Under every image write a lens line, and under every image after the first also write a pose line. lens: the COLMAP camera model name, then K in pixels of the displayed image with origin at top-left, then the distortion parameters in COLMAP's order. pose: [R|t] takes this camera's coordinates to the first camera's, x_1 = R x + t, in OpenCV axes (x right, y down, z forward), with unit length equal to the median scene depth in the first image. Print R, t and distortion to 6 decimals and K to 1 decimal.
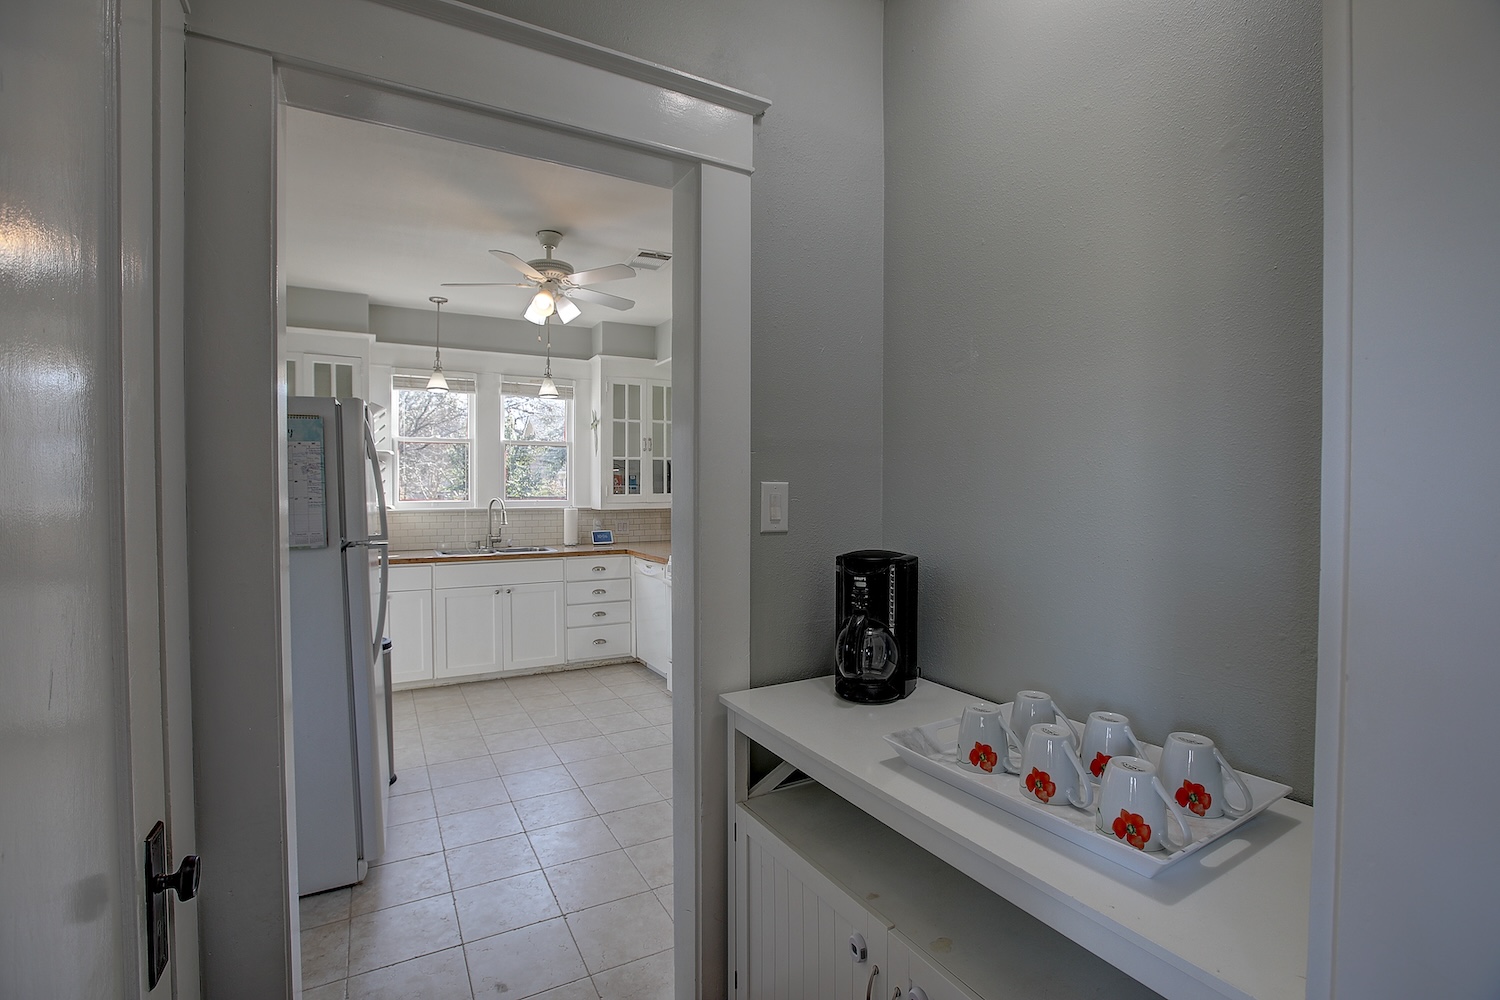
lens RADIAL K [[684.9, 0, 750.0], [0, 684.9, 500.0], [0, 0, 1]] dist [-0.000500, 0.000315]
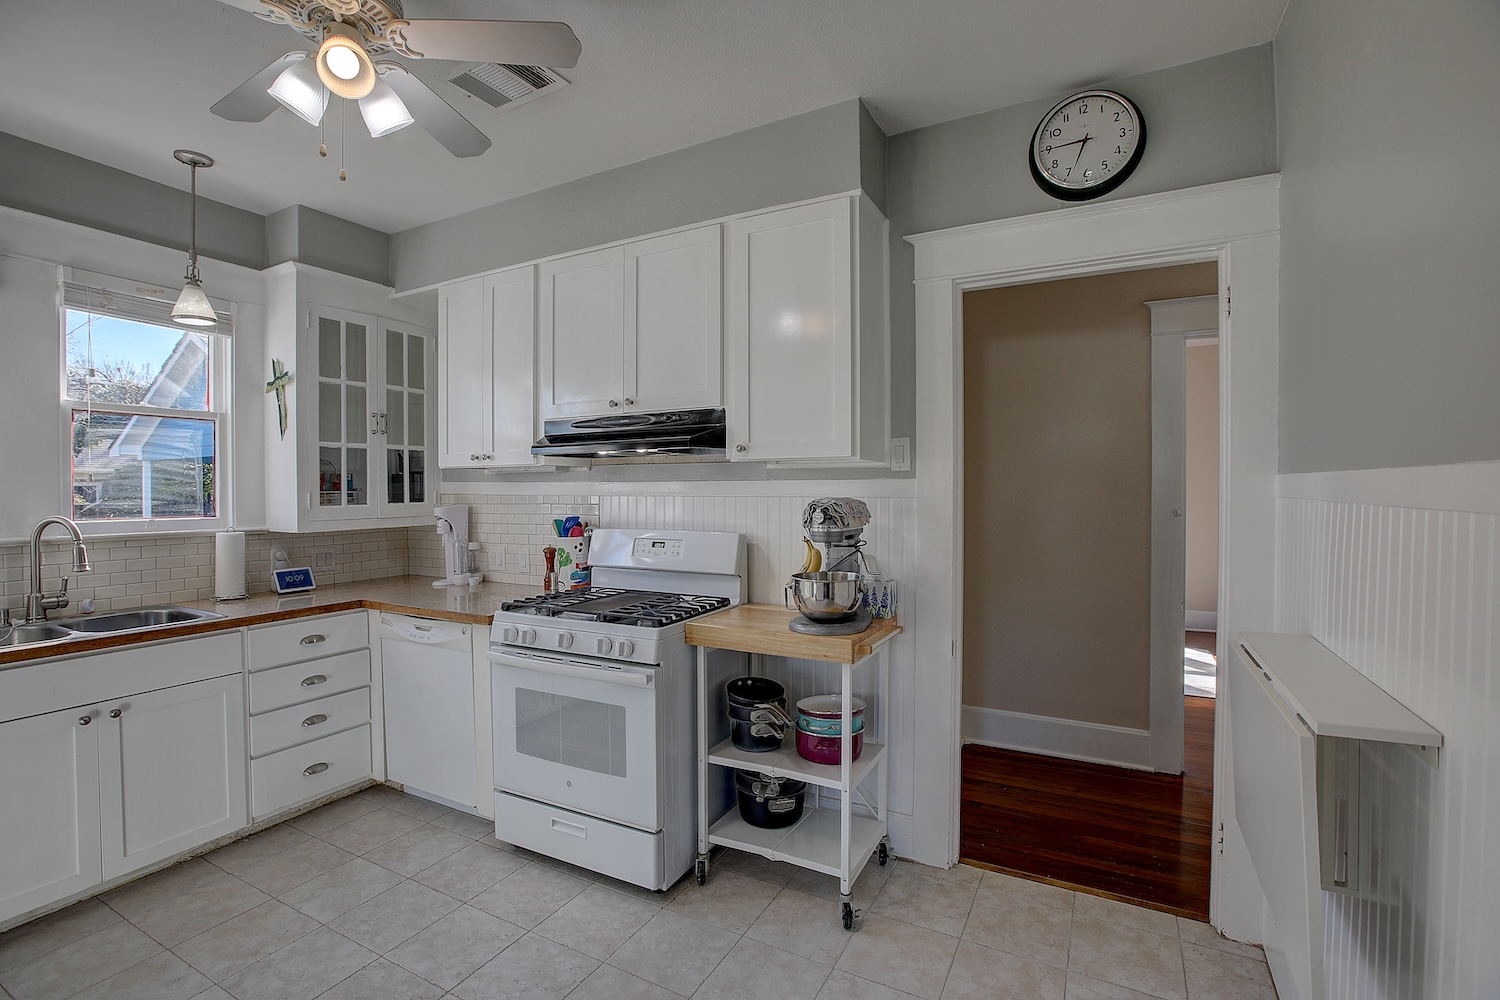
lens RADIAL K [[684.9, 0, 750.0], [0, 684.9, 500.0], [0, 0, 1]] dist [-0.000500, 0.000315]
pose [[0.855265, -0.011503, 0.518064, -0.191393], [0.014499, 0.999893, -0.001736, -0.006984], [-0.517988, 0.008996, 0.855340, 0.314552]]
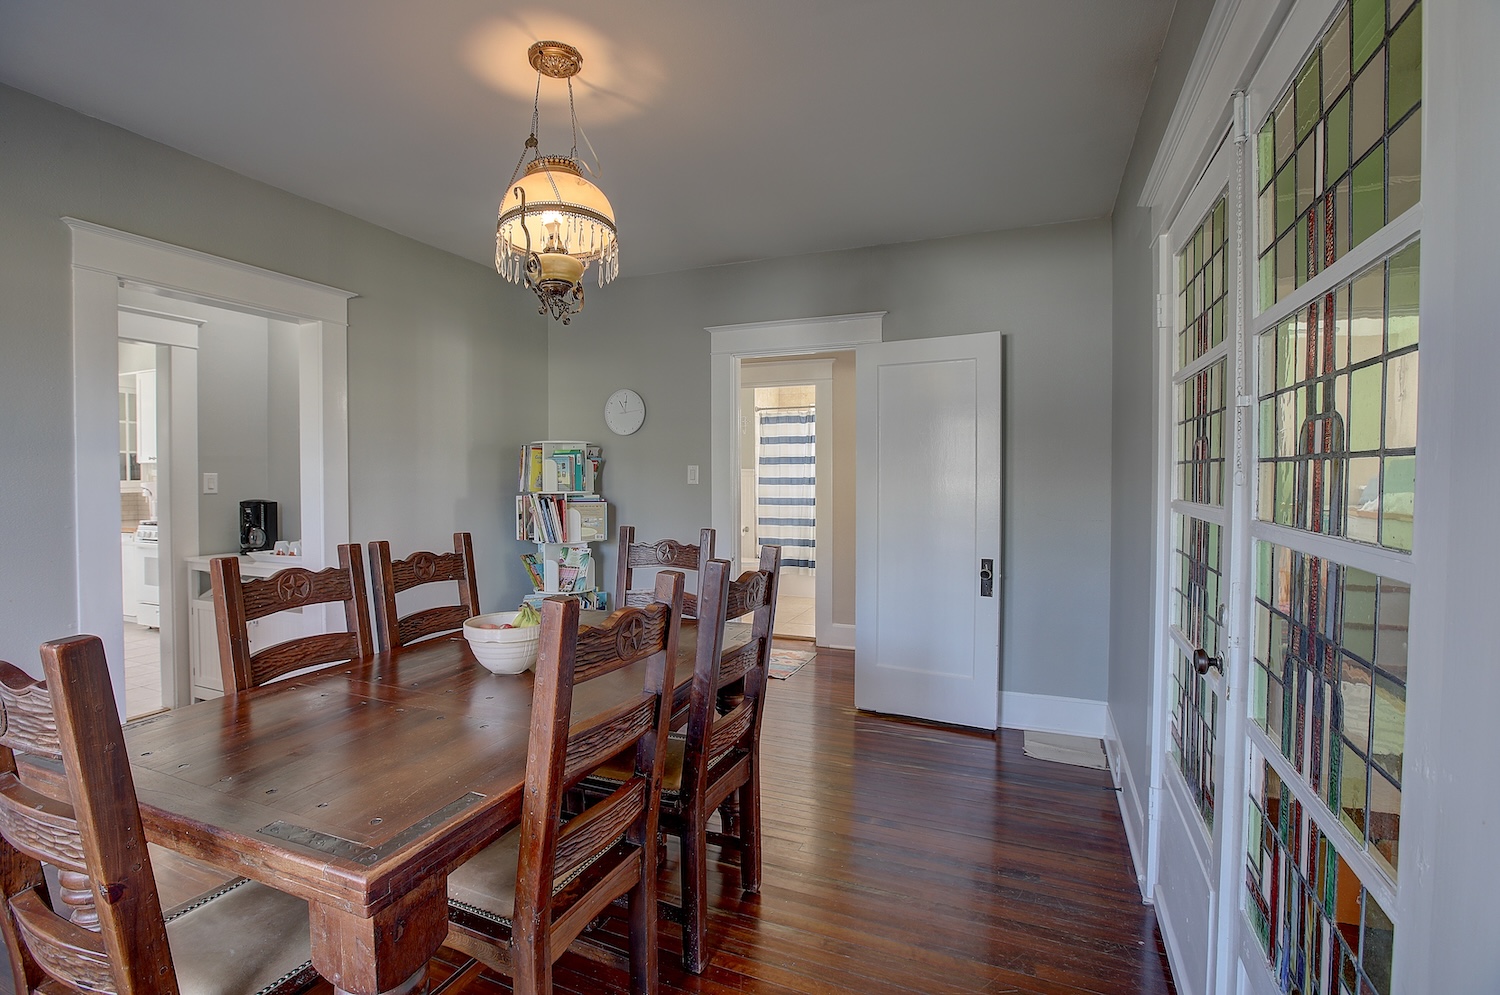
lens RADIAL K [[684.9, 0, 750.0], [0, 684.9, 497.5], [0, 0, 1]] dist [-0.000500, 0.000315]
pose [[0.803451, -0.027734, 0.594725, 0.041667], [0.015990, 0.999559, 0.025012, 0.008605], [-0.595156, -0.010586, 0.803540, -0.682962]]
